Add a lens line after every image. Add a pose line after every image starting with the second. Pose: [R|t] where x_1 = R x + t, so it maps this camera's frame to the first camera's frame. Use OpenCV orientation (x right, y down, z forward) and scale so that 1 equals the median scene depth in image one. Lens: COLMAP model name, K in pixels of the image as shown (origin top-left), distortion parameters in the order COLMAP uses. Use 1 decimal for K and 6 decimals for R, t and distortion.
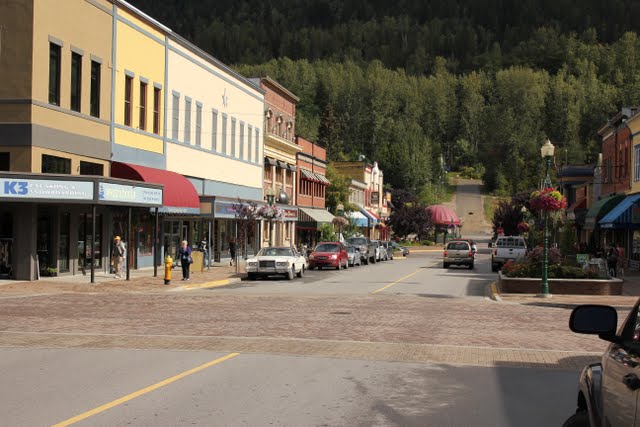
lens RADIAL K [[1033.8, 0, 320.5], [0, 1033.8, 213.0], [0, 0, 1]] dist [0.132902, 0.000000]
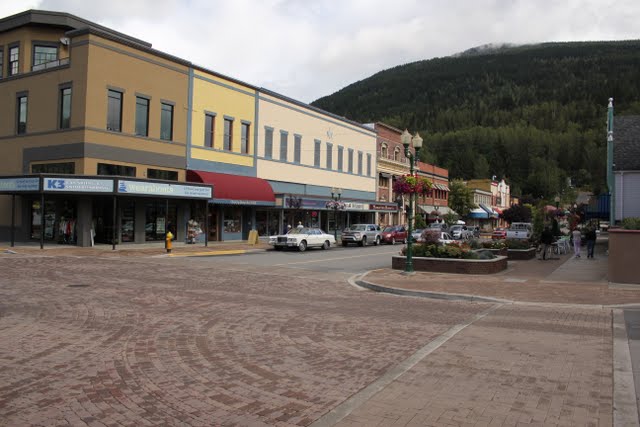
lens RADIAL K [[539.4, 0, 319.6], [0, 539.4, 215.4], [0, 0, 1]] dist [-0.085740, 0.004907]
pose [[0.941376, 0.004154, -0.337333, 0.208562], [-0.001801, 0.999972, 0.007286, 0.009291], [0.337354, -0.006251, 0.941357, 0.281380]]
